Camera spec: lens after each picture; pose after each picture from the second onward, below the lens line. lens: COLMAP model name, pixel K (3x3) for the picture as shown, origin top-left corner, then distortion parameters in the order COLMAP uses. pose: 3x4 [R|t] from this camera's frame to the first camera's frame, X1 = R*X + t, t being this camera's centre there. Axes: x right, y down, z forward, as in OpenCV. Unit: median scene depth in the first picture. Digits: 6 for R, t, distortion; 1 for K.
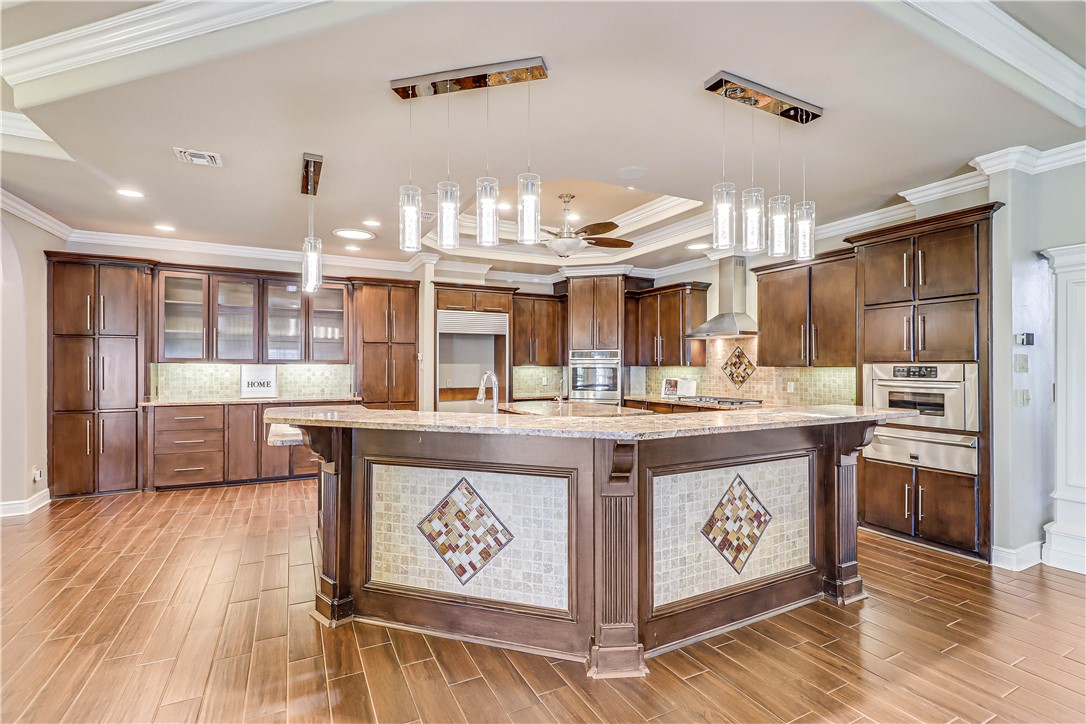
lens RADIAL K [[504.3, 0, 542.4], [0, 504.3, 364.6], [0, 0, 1]] dist [0.002266, 0.000164]
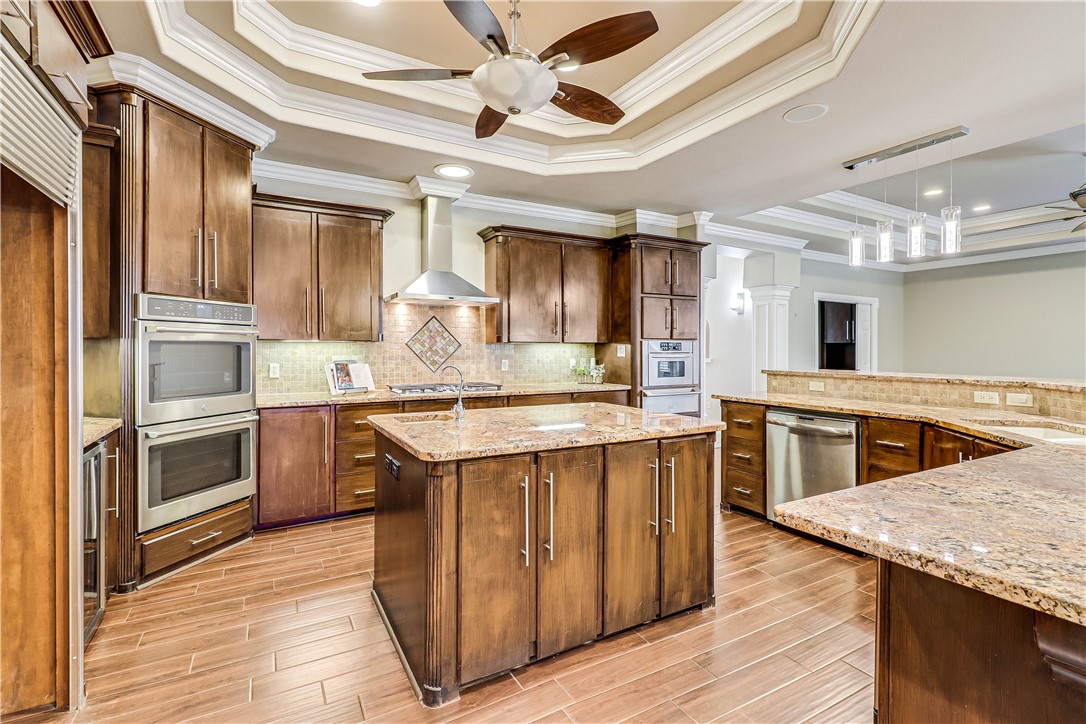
lens RADIAL K [[504.3, 0, 542.7], [0, 504.3, 352.8], [0, 0, 1]] dist [0.002266, 0.000164]
pose [[-0.036755, -0.013237, 0.999237, -0.461067], [-0.005763, 0.999898, 0.013034, 0.011029], [-0.999308, -0.005280, -0.036827, 1.044864]]
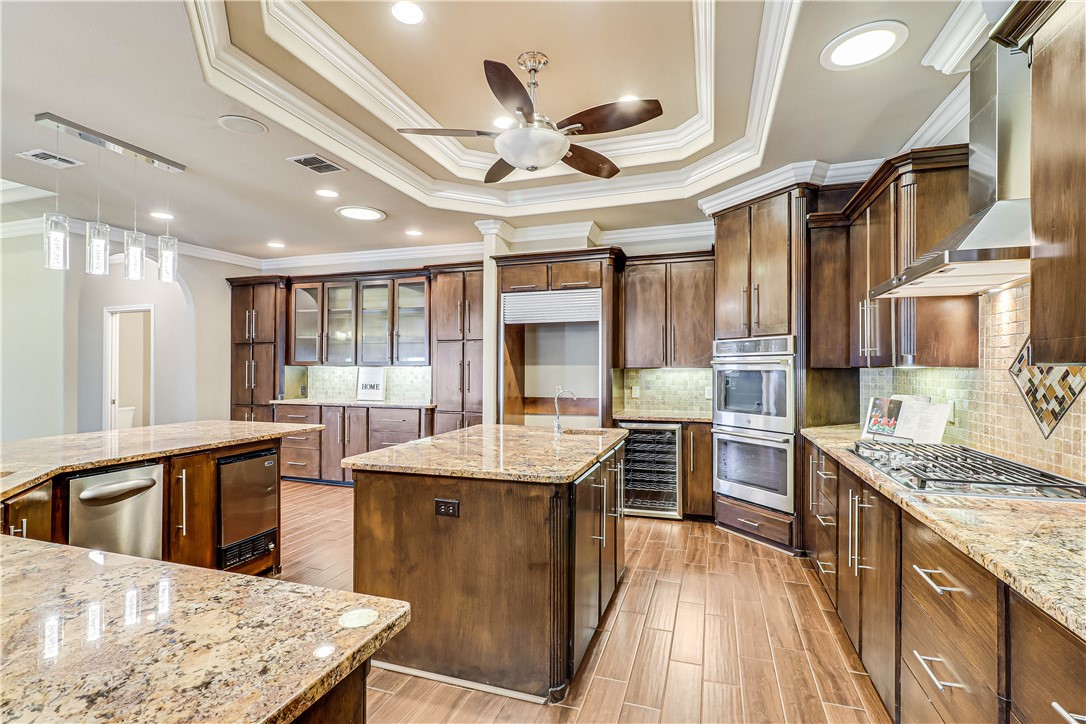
lens RADIAL K [[504.3, 0, 544.0], [0, 504.3, 365.4], [0, 0, 1]] dist [0.002266, 0.000164]
pose [[0.700157, -0.006512, -0.713959, 0.476623], [0.001774, 0.999971, -0.007381, 0.005767], [0.713987, 0.003902, 0.700148, 0.658771]]
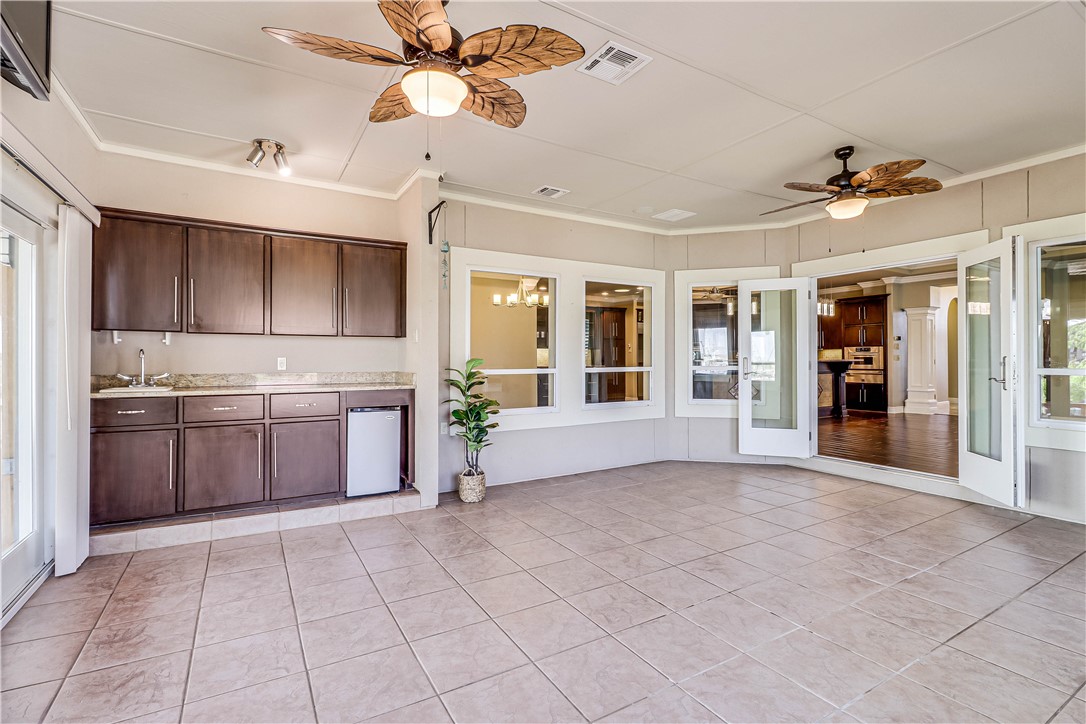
lens RADIAL K [[504.3, 0, 544.3], [0, 504.3, 355.9], [0, 0, 1]] dist [0.002266, 0.000164]
pose [[0.998081, -0.003832, 0.061797, -0.882015], [0.004068, 0.999985, -0.003694, 0.038068], [-0.061782, 0.003938, 0.998082, -1.237054]]
